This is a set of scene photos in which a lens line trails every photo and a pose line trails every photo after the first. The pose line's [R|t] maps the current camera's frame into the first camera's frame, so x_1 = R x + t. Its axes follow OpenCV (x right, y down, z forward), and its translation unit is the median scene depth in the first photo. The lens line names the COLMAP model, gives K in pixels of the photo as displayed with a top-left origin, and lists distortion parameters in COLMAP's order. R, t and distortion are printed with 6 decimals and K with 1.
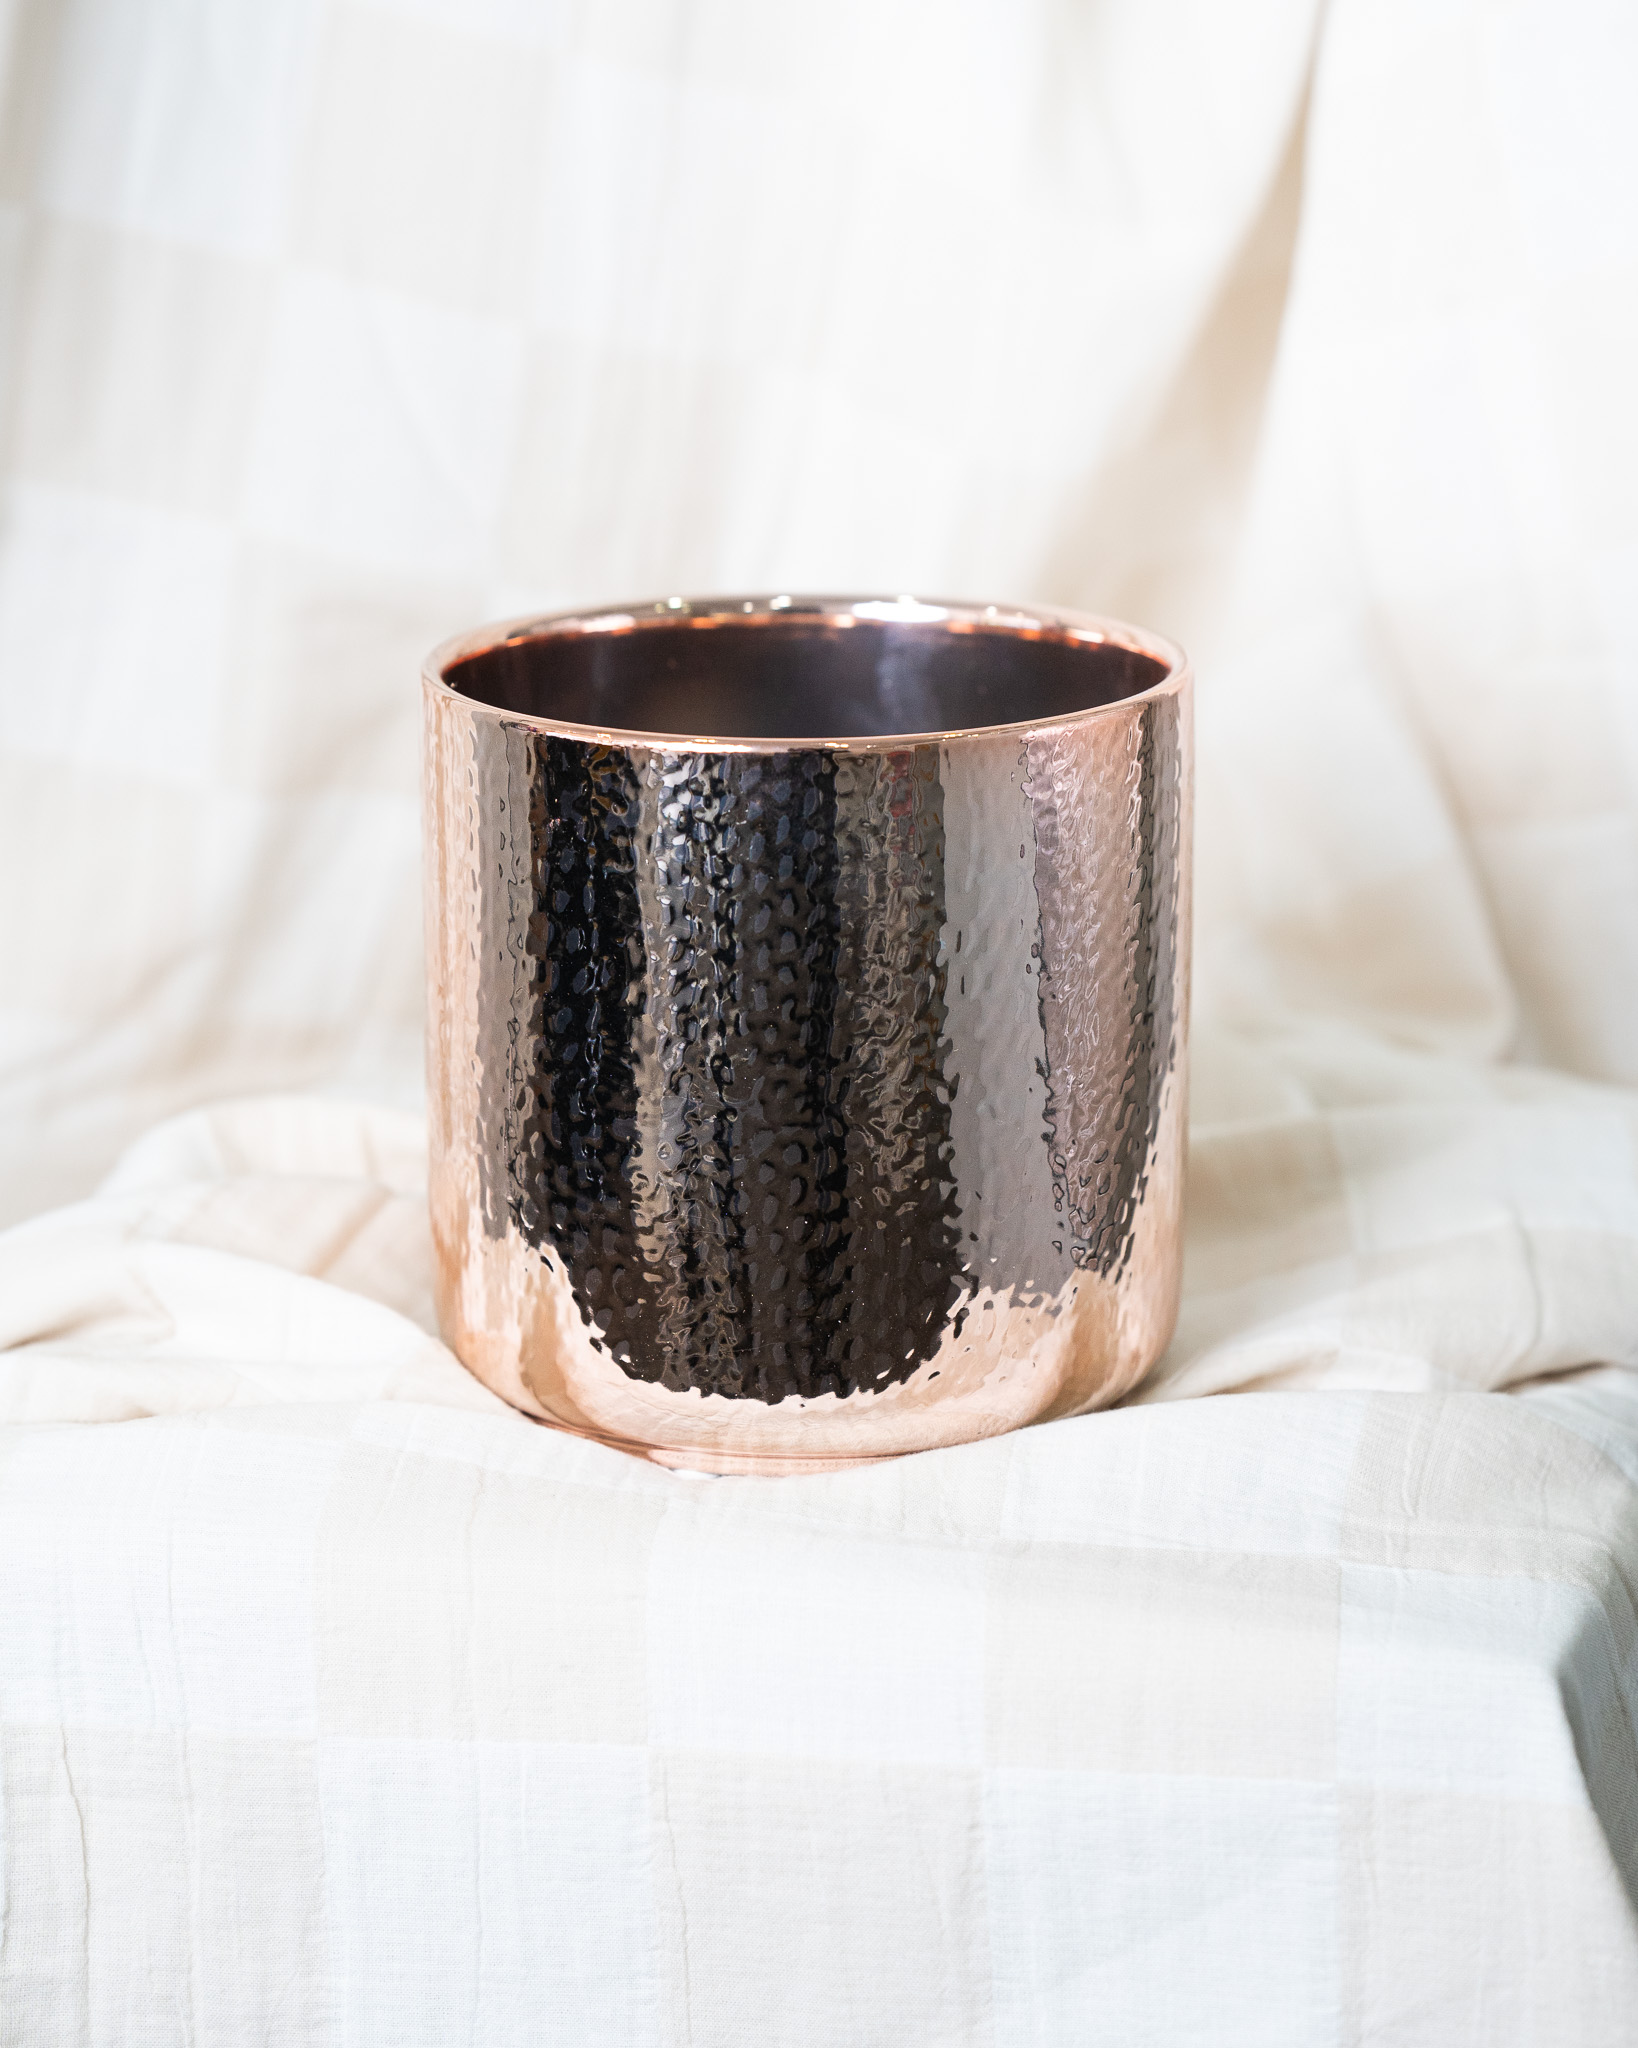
lens RADIAL K [[6239.1, 0, 753.3], [0, 6239.1, 1019.9], [0, 0, 1]] dist [0.856165, 3.253440]
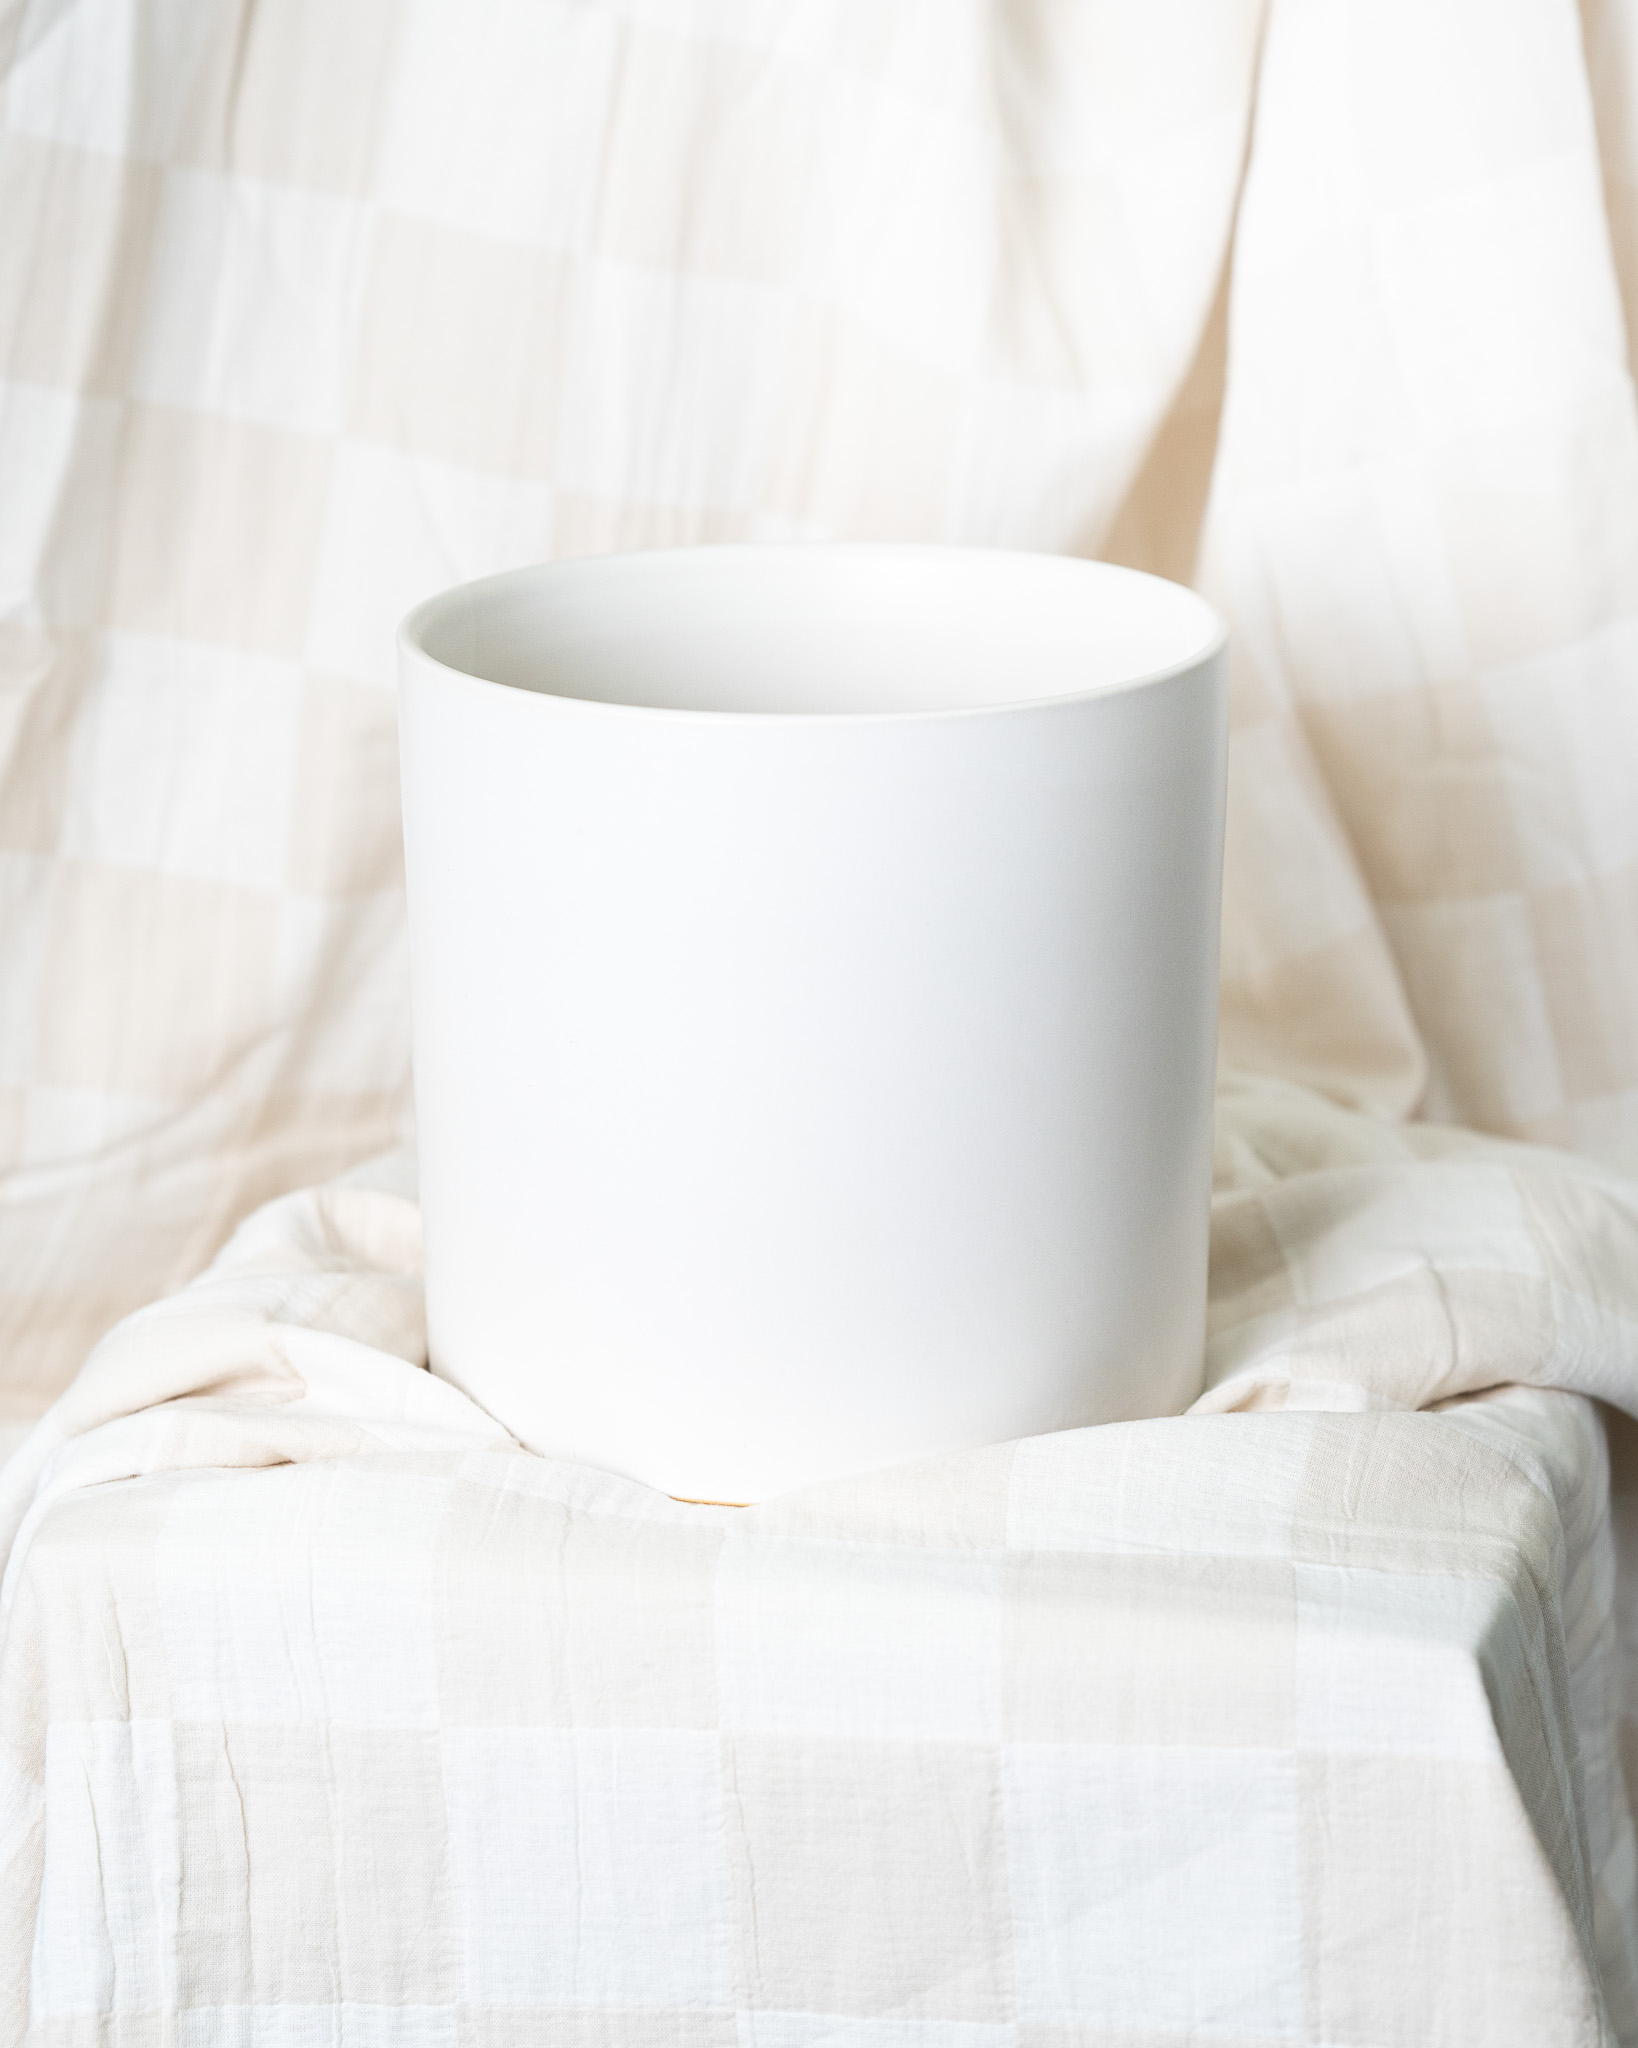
lens RADIAL K [[6396.1, 0, 740.1], [0, 6396.1, 1024.3], [0, 0, 1]] dist [1.203163, -1.018457]
pose [[0.999658, -0.021088, 0.015484, -0.028148], [0.020891, 0.999700, 0.012780, -0.033440], [-0.015749, -0.012453, 0.999798, -0.220880]]
